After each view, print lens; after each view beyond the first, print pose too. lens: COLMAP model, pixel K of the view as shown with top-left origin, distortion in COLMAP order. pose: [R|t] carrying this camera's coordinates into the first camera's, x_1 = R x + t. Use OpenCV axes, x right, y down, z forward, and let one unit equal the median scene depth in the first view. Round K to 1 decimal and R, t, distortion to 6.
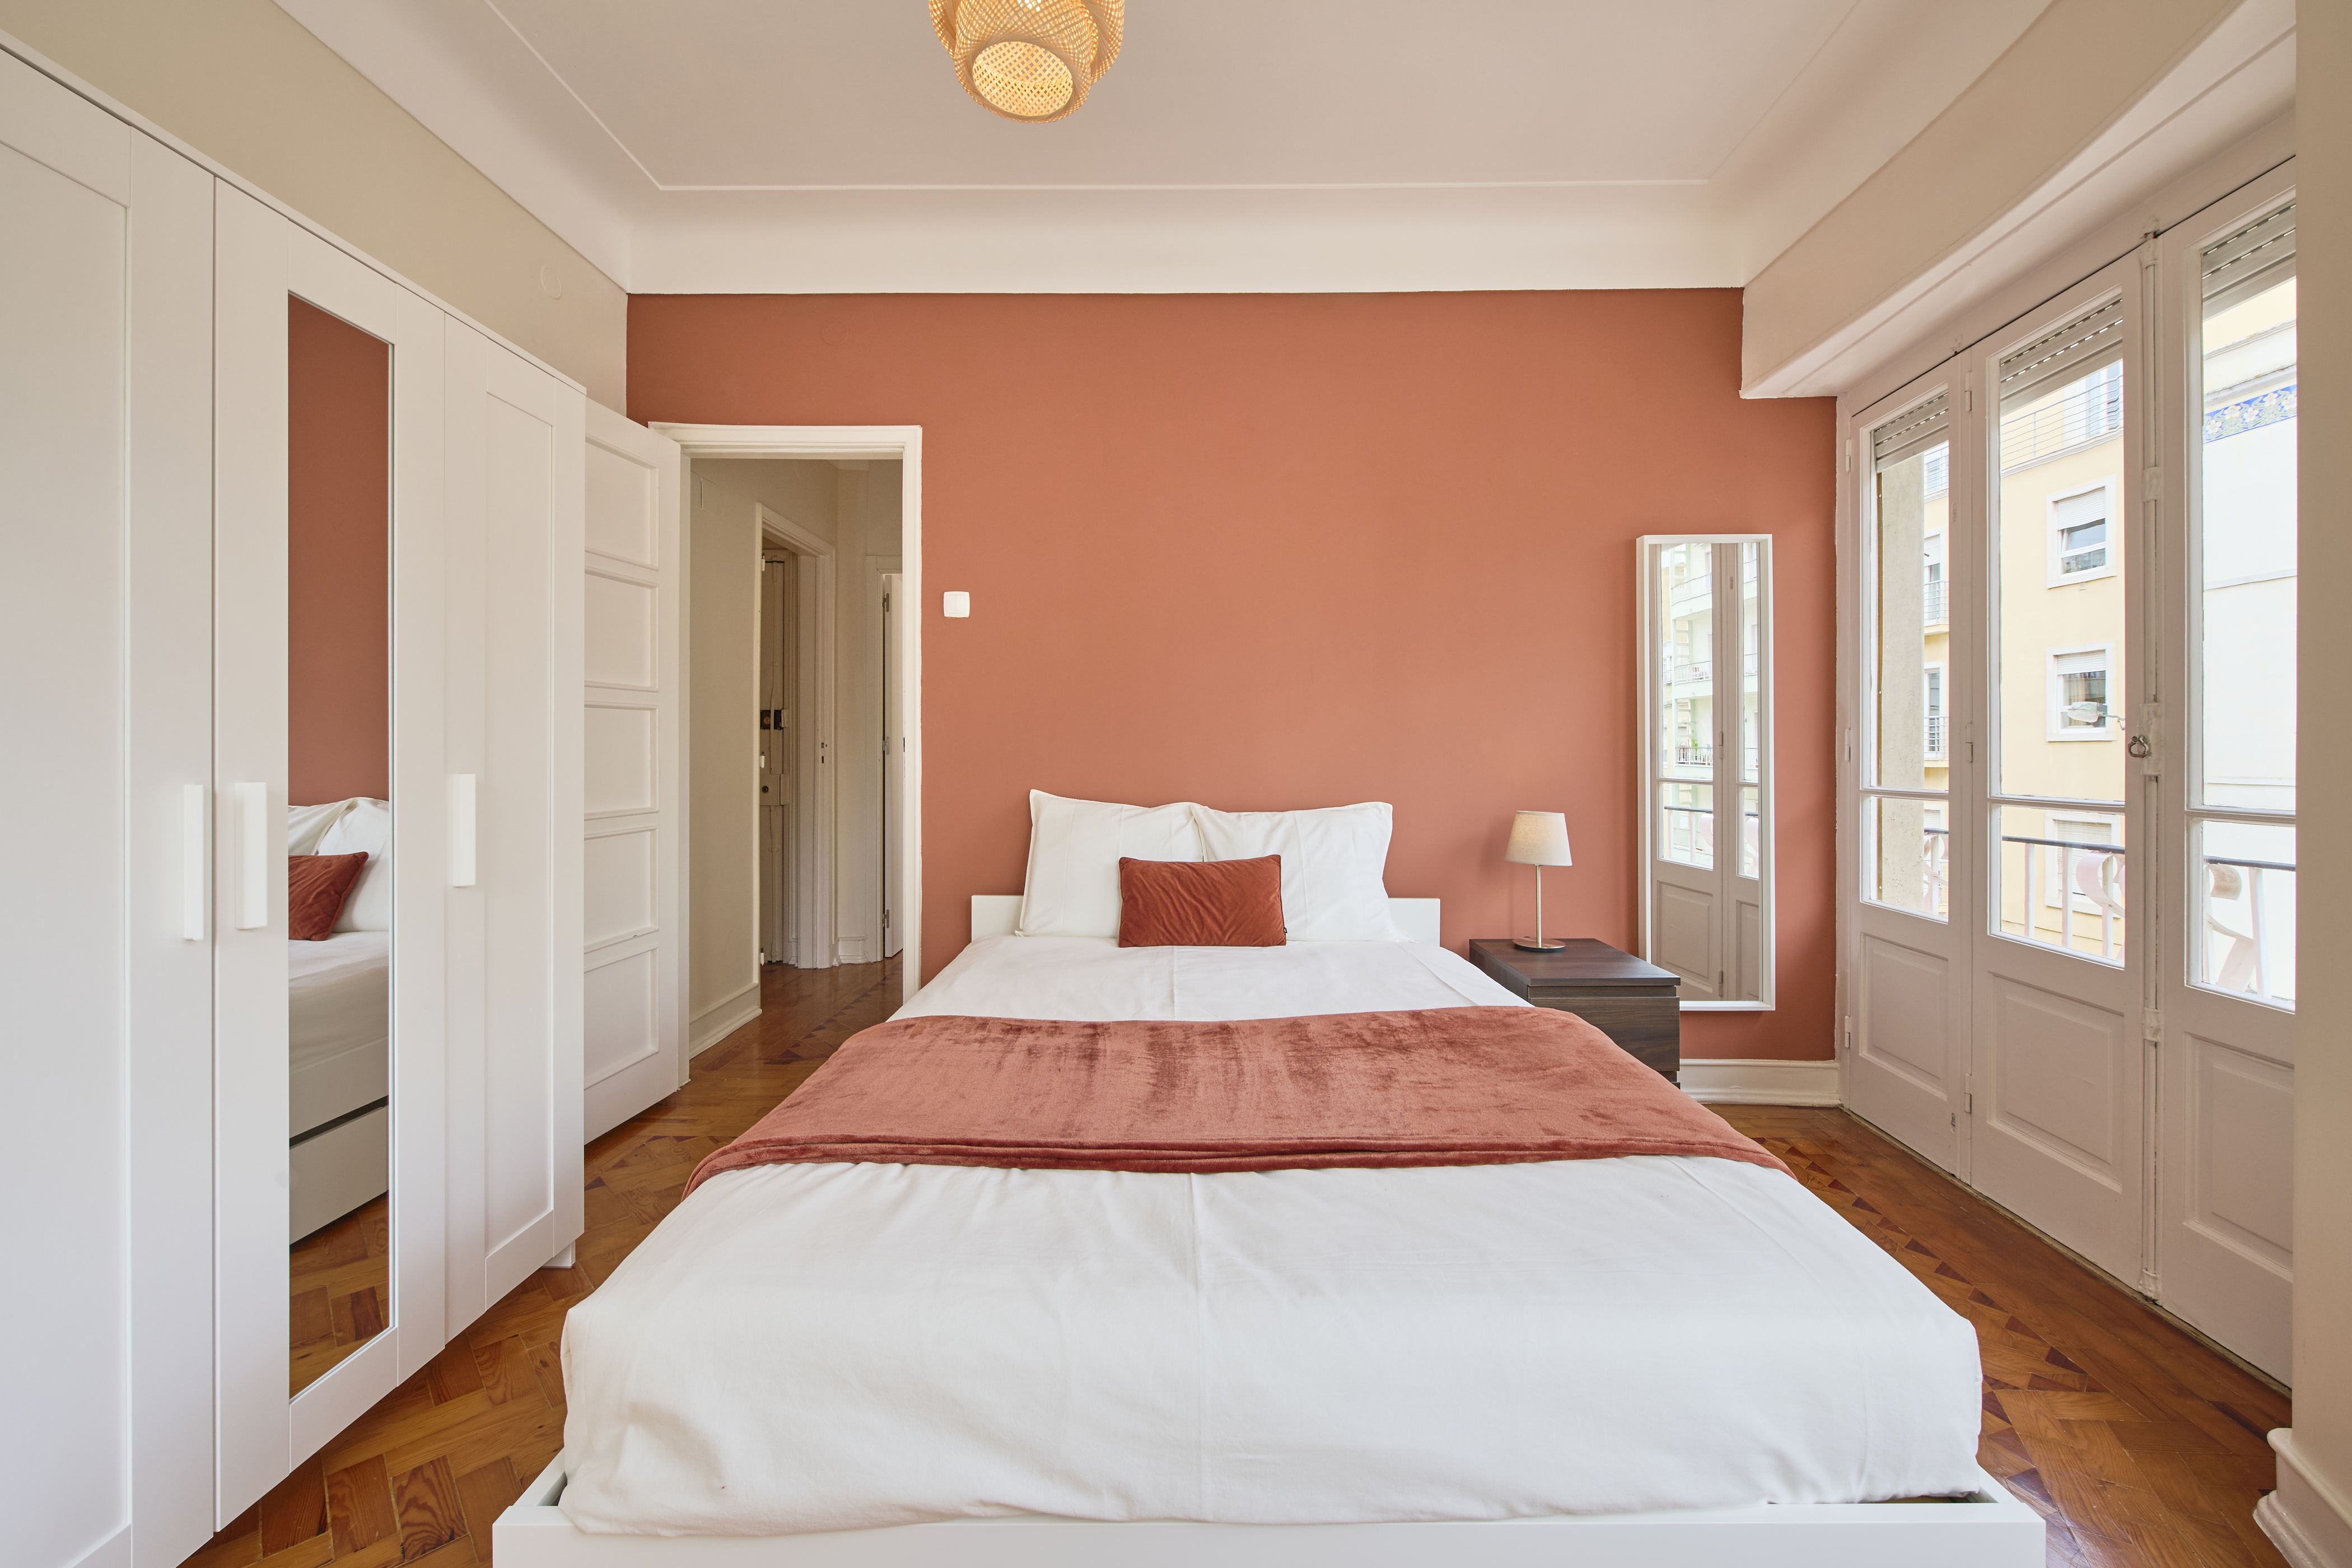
lens RADIAL K [[935.4, 0, 1172.1], [0, 935.4, 752.5], [0, 0, 1]] dist [-0.000712, 0.000084]
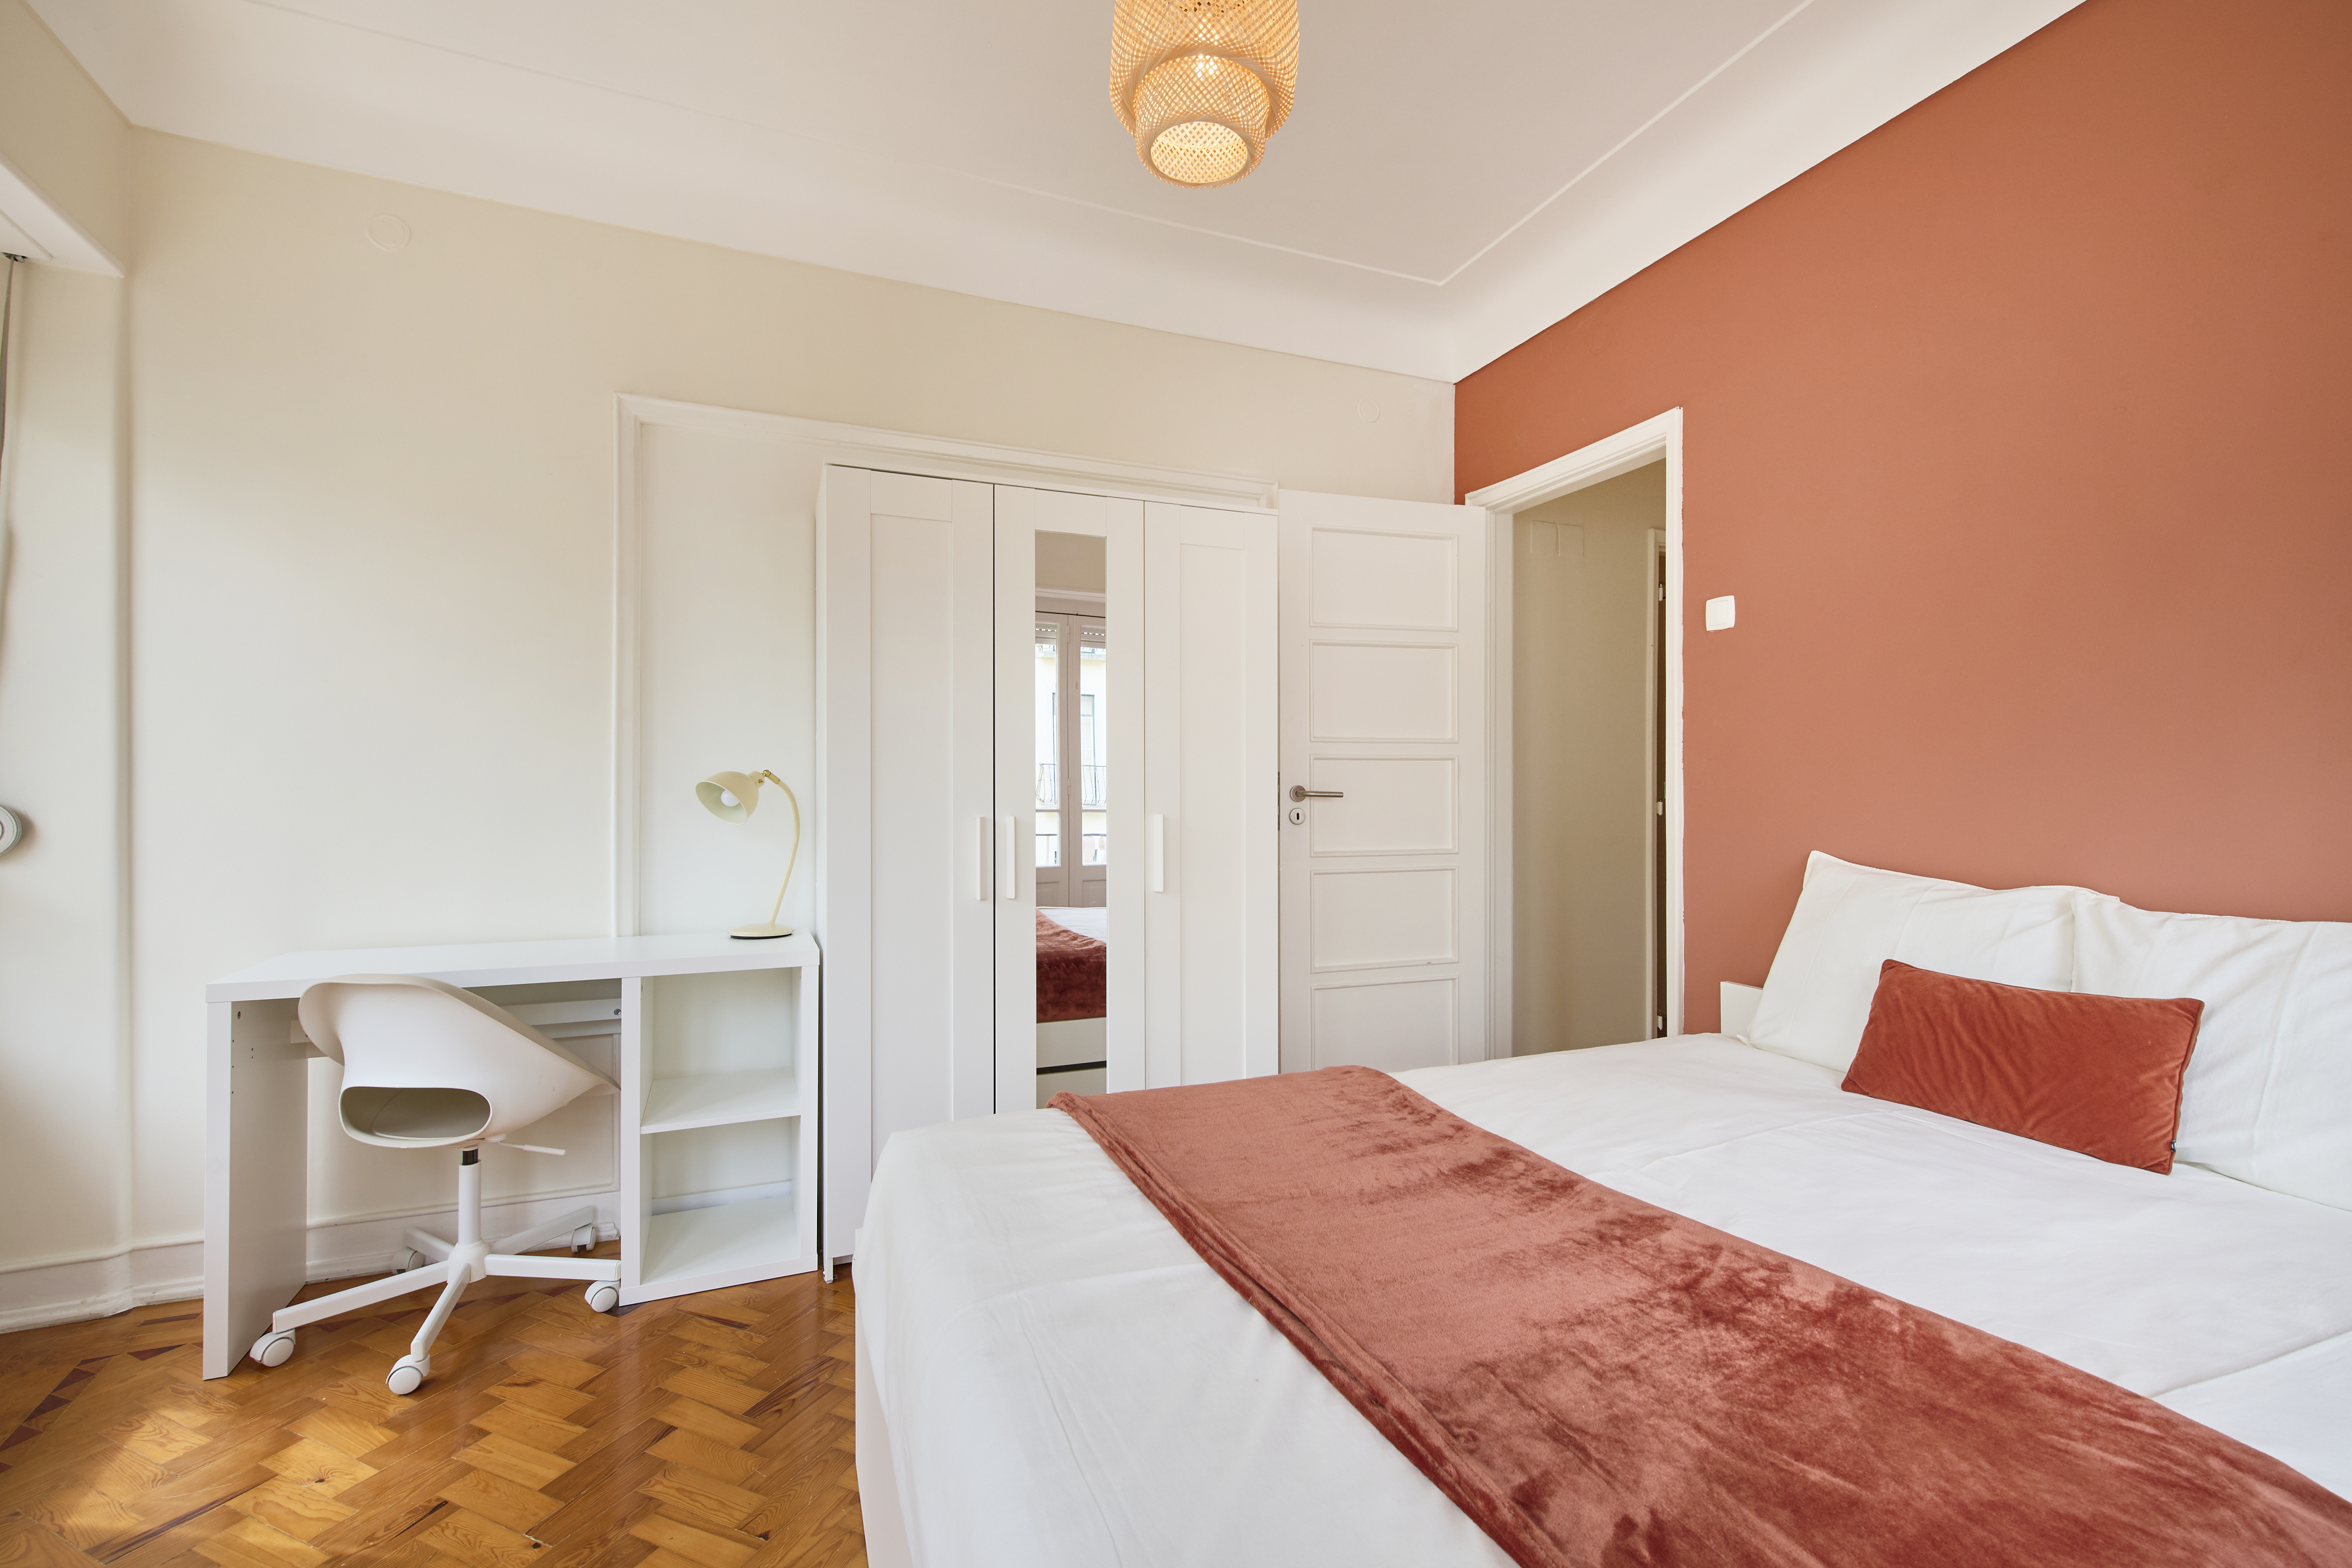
lens RADIAL K [[983.4, 0, 1169.5], [0, 983.4, 796.9], [0, 0, 1]] dist [0.000143, 0.000337]
pose [[0.376031, 0.001762, -0.926606, 0.397609], [0.001618, 0.999995, 0.002558, -0.005363], [0.926606, -0.002461, 0.376026, 0.265173]]
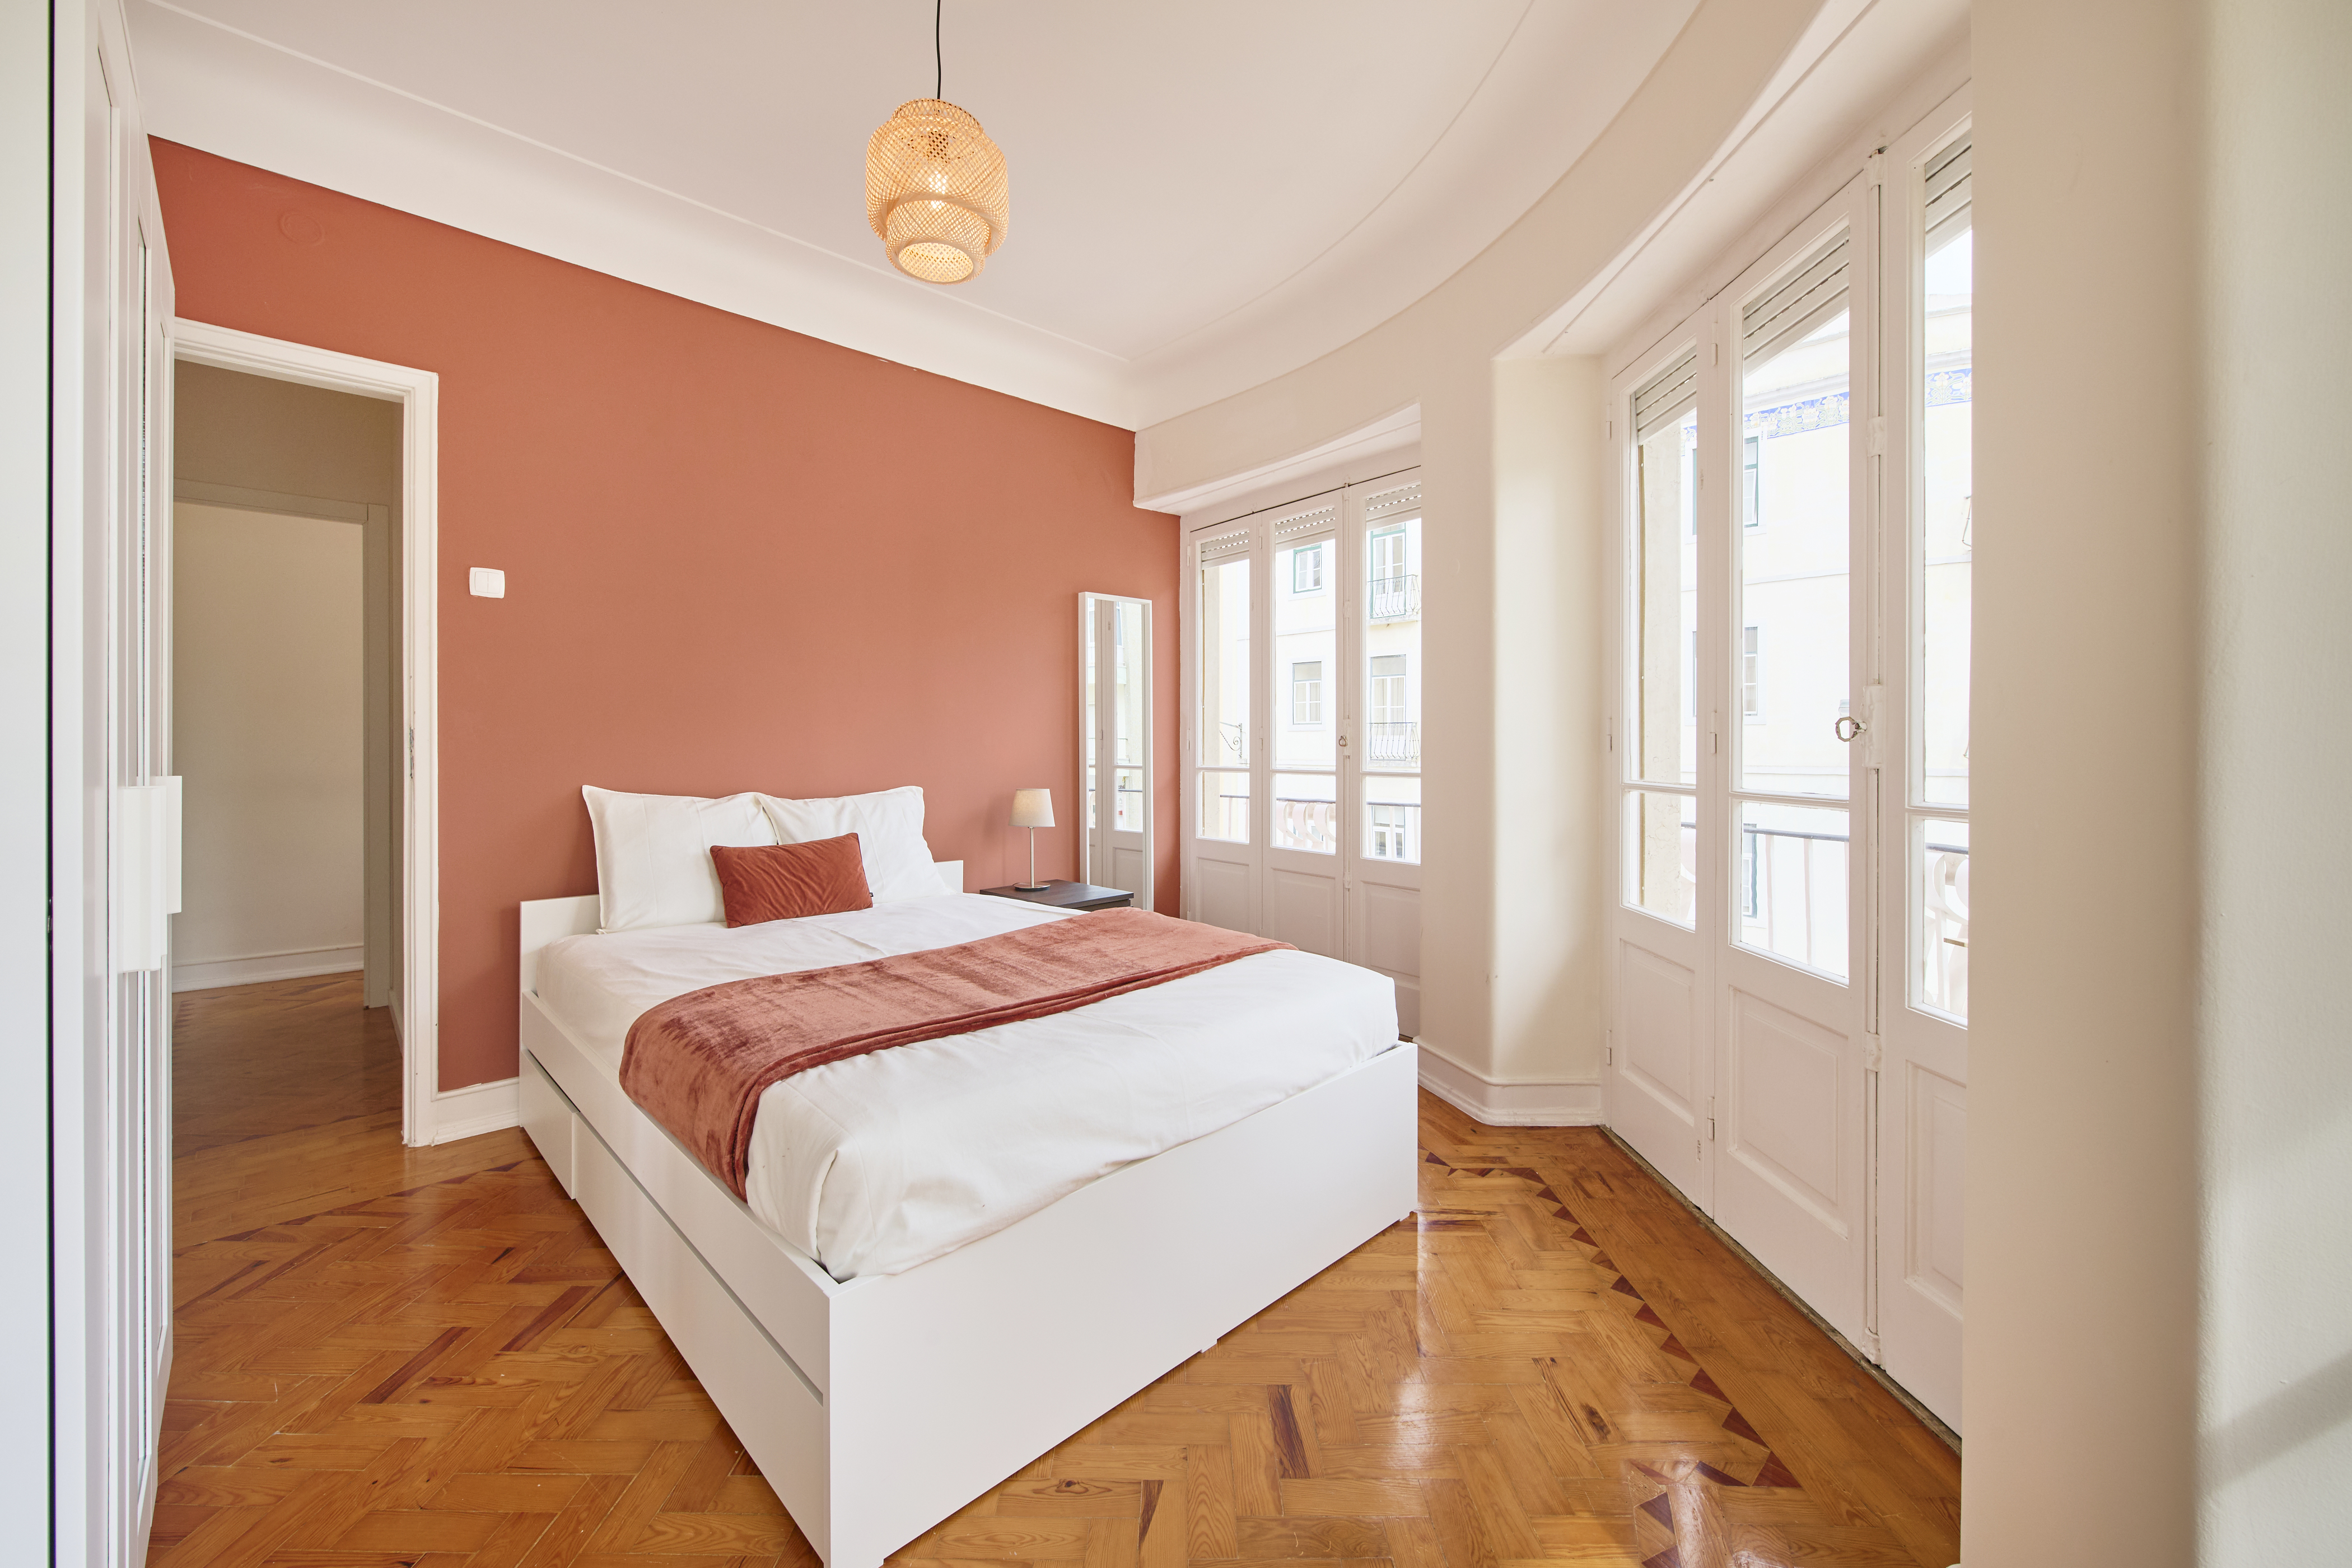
lens RADIAL K [[935.4, 0, 1171.3], [0, 935.4, 747.1], [0, 0, 1]] dist [-0.000712, 0.000084]
pose [[0.712488, -0.004756, 0.701668, -0.420264], [0.003159, 0.999989, 0.003571, -0.001042], [-0.701677, -0.000328, 0.712495, -0.111237]]
